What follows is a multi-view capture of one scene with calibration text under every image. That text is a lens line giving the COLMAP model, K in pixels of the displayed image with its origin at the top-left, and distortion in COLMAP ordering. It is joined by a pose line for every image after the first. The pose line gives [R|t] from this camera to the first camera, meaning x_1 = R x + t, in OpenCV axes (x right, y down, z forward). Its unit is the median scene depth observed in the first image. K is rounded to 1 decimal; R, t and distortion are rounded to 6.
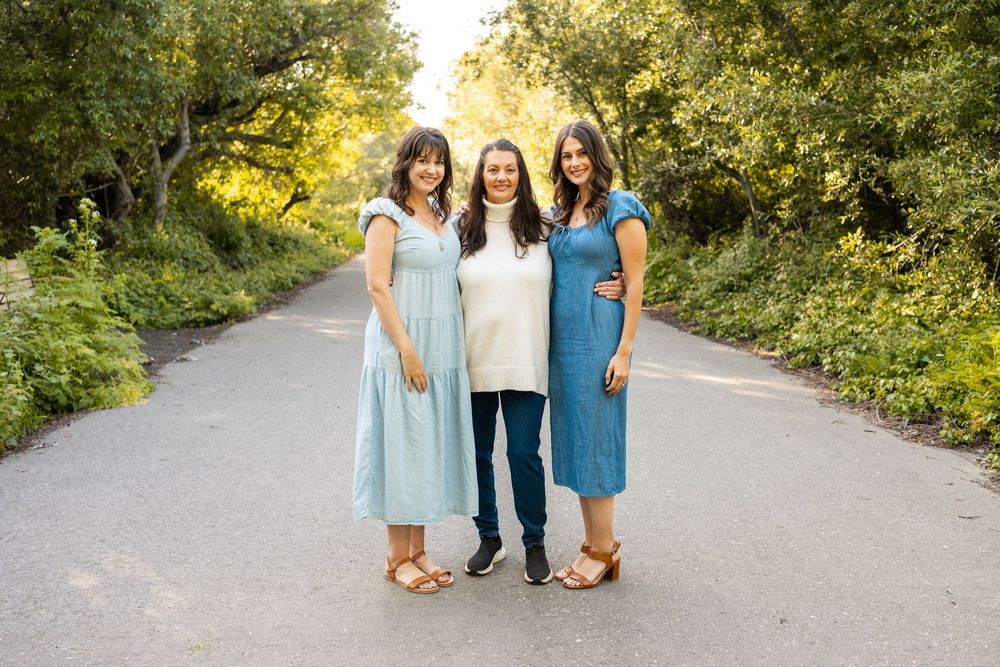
lens RADIAL K [[876.3, 0, 503.8], [0, 876.3, 343.1], [0, 0, 1]] dist [-0.002415, -0.018967]
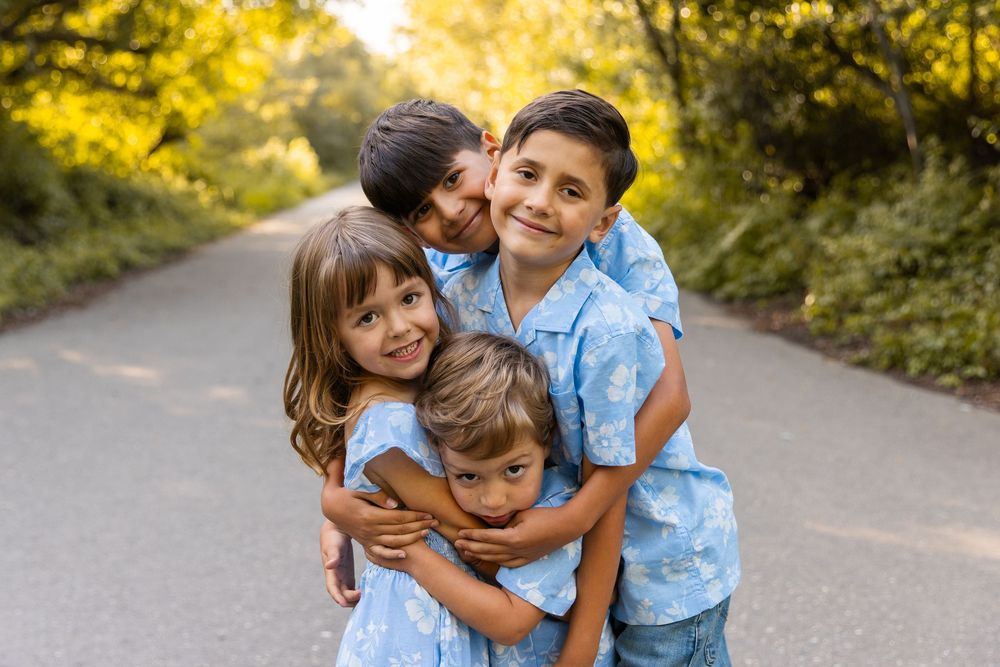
lens RADIAL K [[1266.5, 0, 492.7], [0, 1266.5, 323.5], [0, 0, 1]] dist [0.037265, 0.000000]
pose [[0.999946, -0.009844, 0.003311, 0.004814], [0.009910, 0.999743, -0.020410, -0.012236], [-0.003109, 0.020442, 0.999786, 0.159278]]
